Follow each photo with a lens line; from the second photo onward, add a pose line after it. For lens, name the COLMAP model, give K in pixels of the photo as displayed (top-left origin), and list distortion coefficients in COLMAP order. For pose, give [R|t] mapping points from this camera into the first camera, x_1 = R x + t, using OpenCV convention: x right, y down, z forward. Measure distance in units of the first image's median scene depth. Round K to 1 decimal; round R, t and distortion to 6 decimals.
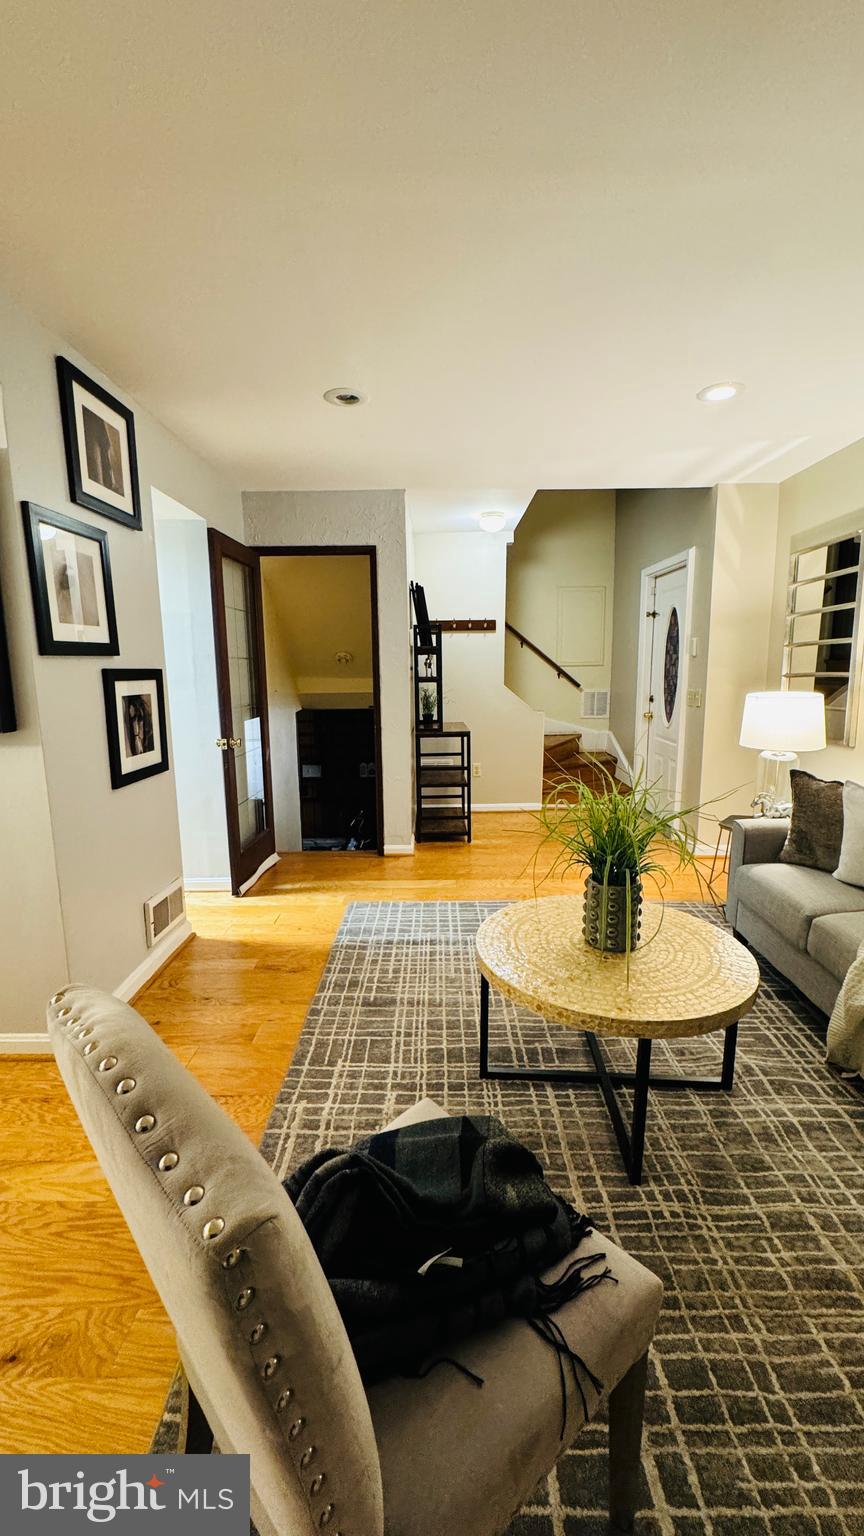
lens RADIAL K [[628.7, 0, 432.0], [0, 628.7, 768.0], [0, 0, 1]] dist [-0.001054, 0.000077]
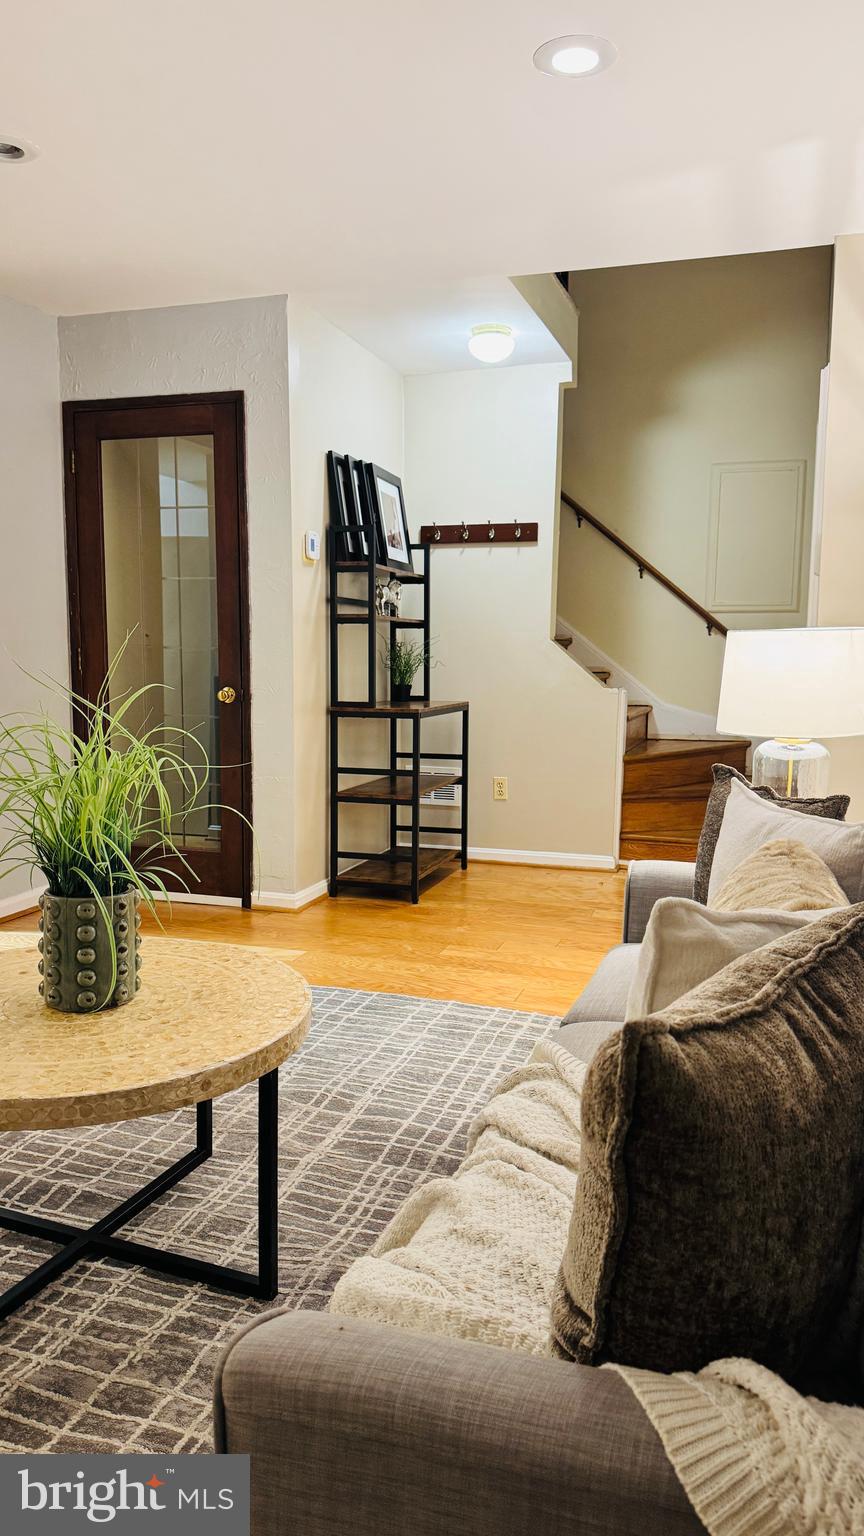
lens RADIAL K [[1088.2, 0, 431.8], [0, 1088.2, 810.9], [0, 0, 1]] dist [0.070620, -0.138542]
pose [[0.951058, 0.066816, -0.301703, 0.375997], [-0.068729, 0.997626, 0.004283, 0.028102], [0.301273, 0.016663, 0.953392, 0.047817]]
